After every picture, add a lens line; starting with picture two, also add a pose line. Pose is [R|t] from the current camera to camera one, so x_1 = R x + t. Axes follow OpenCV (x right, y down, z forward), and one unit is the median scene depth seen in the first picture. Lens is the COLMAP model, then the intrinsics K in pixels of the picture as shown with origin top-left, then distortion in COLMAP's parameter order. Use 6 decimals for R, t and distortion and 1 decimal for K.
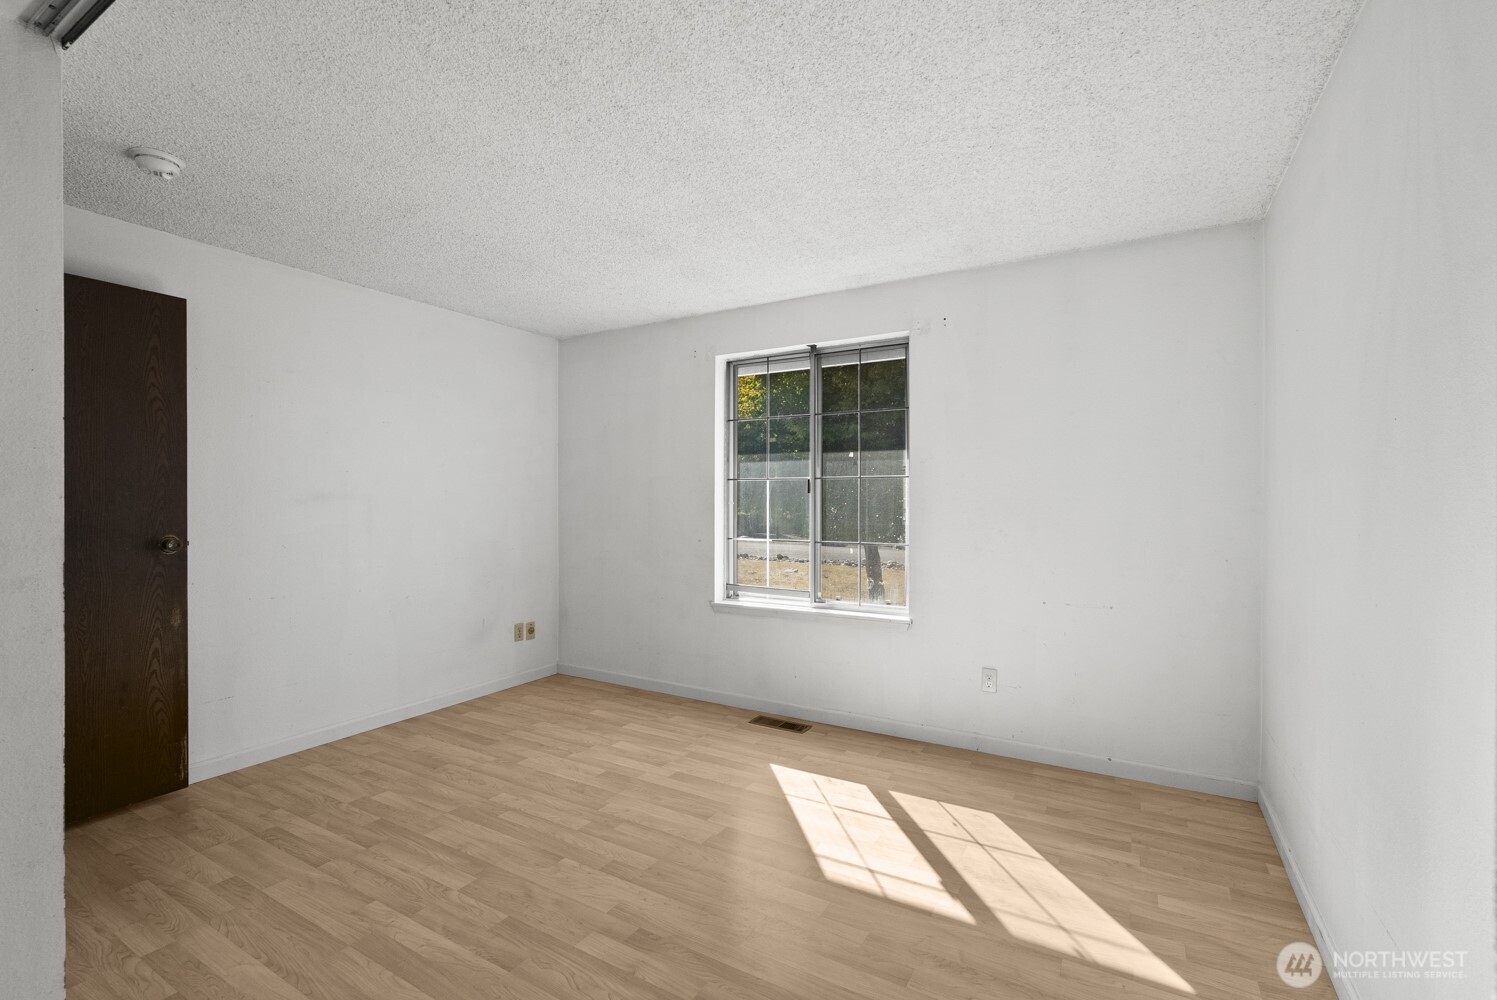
lens RADIAL K [[664.7, 0, 745.5], [0, 664.7, 500.6], [0, 0, 1]] dist [-0.004094, 0.000986]
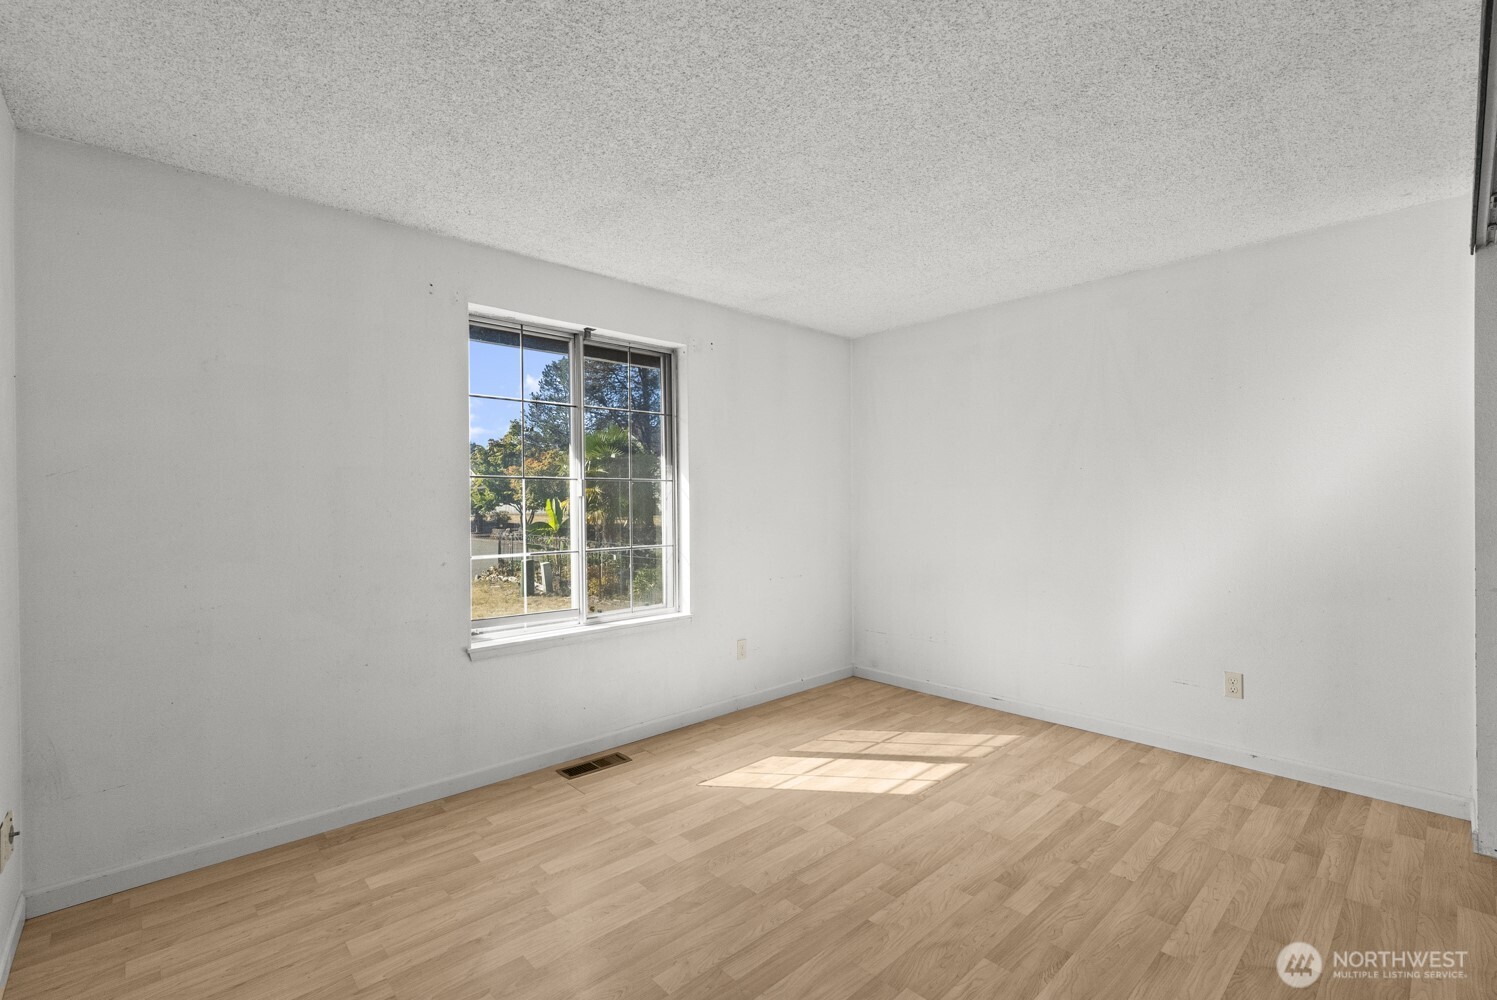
lens RADIAL K [[664.7, 0, 745.5], [0, 664.7, 500.6], [0, 0, 1]] dist [-0.004094, 0.000986]
pose [[0.284238, 0.001456, 0.958753, -0.754228], [0.011449, 0.999922, -0.004912, 0.003082], [-0.958685, 0.012373, 0.284199, 0.600984]]
